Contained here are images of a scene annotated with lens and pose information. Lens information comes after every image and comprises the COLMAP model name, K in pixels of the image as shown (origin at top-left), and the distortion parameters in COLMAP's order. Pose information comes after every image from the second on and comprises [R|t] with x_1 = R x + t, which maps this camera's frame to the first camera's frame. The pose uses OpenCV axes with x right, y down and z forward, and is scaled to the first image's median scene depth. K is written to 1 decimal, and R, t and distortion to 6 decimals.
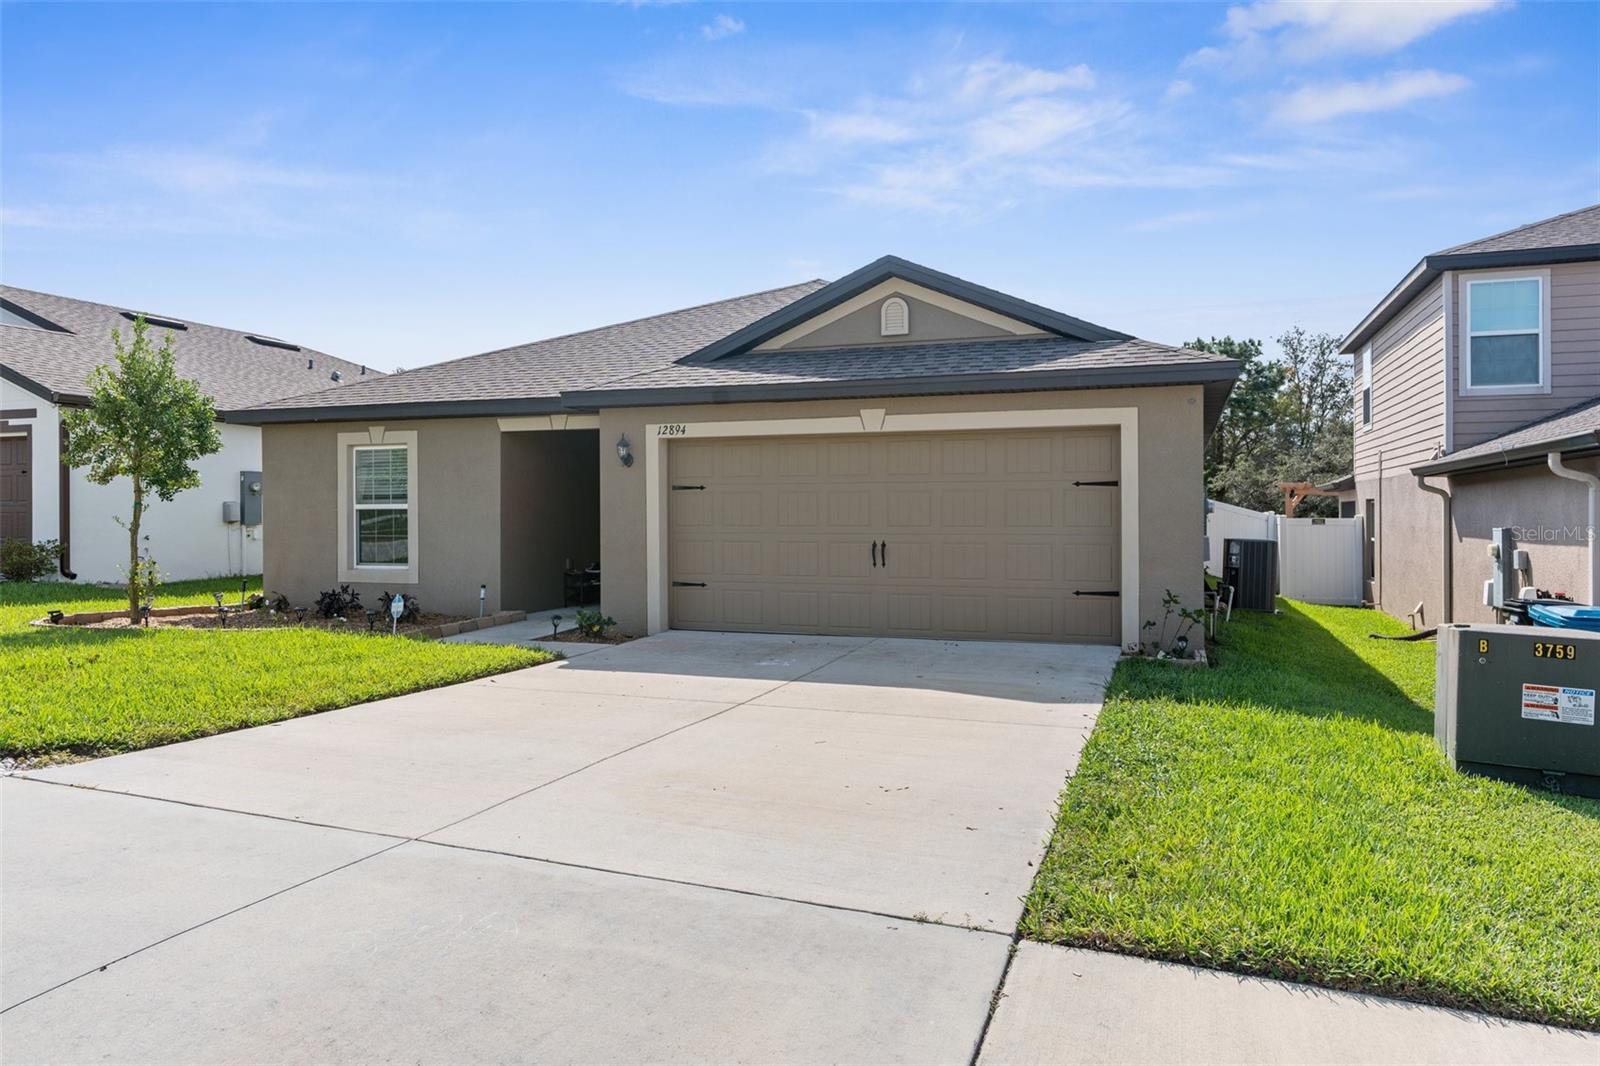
lens RADIAL K [[1031.8, 0, 805.2], [0, 1031.8, 523.3], [0, 0, 1]] dist [0.000750, 0.000734]
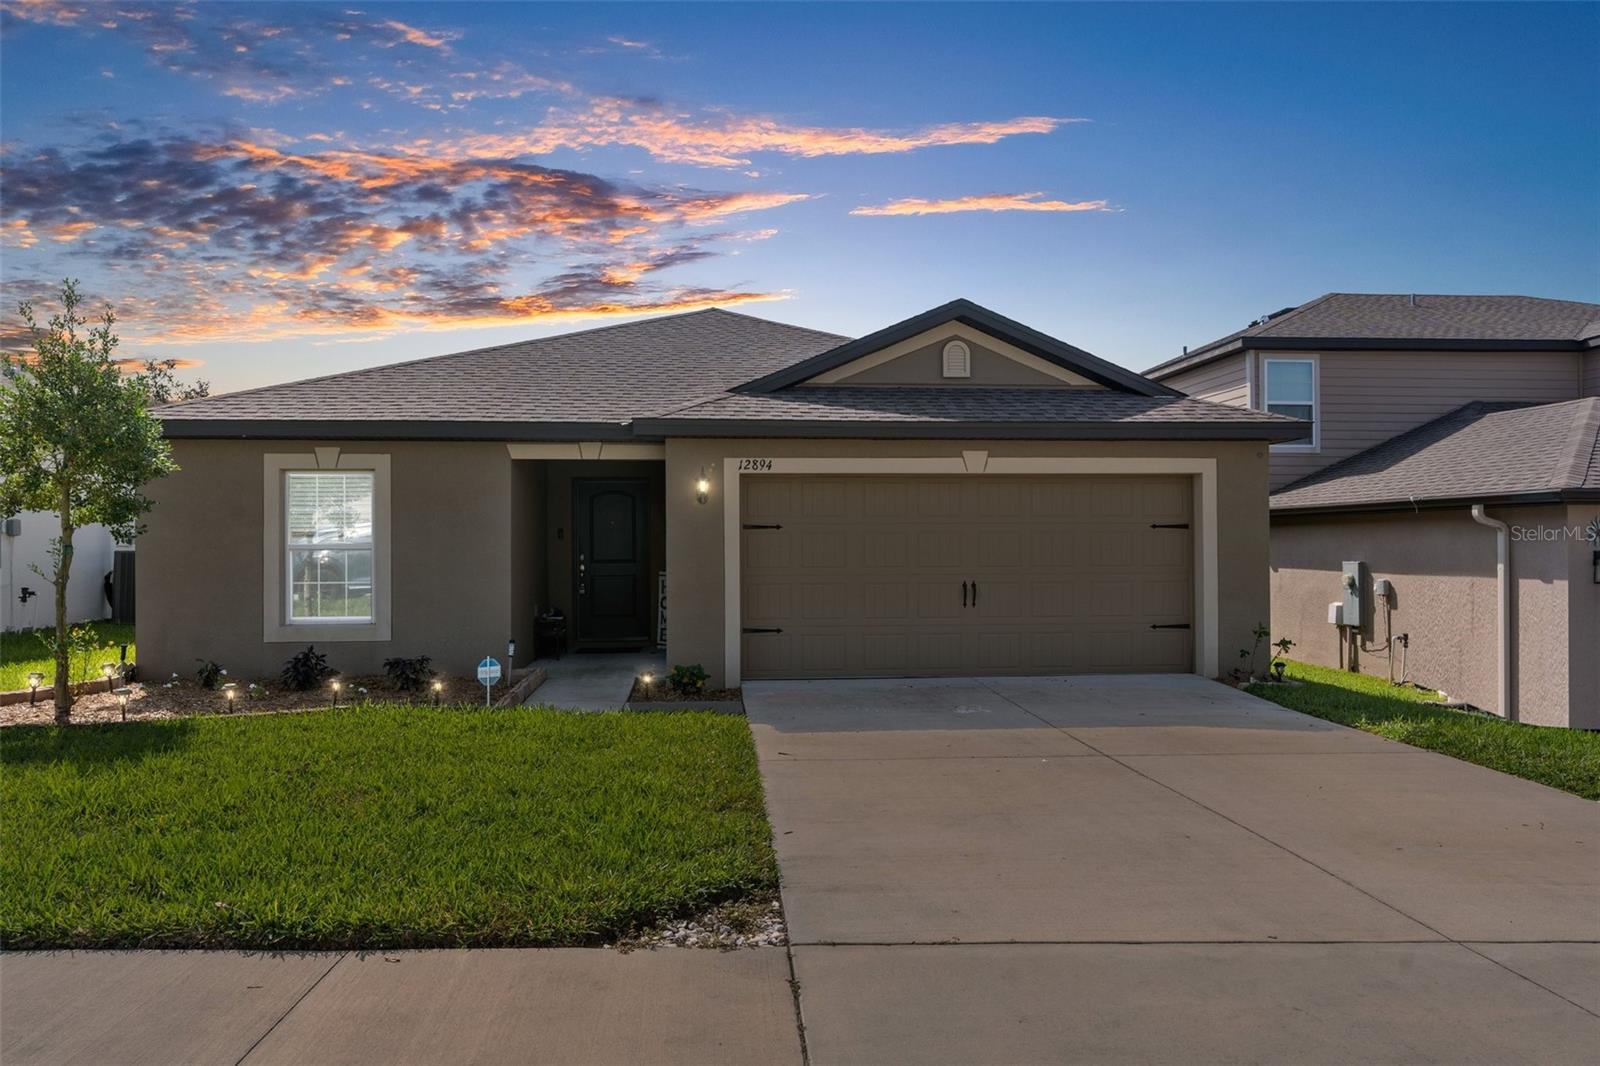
lens RADIAL K [[1016.2, 0, 800.0], [0, 1016.2, 533.0], [0, 0, 1]] dist [-0.002003, 0.000917]
pose [[0.918958, 0.002185, 0.394348, -0.448503], [0.004713, 0.999852, -0.016524, -0.013684], [-0.394326, 0.017043, 0.918812, 0.144860]]
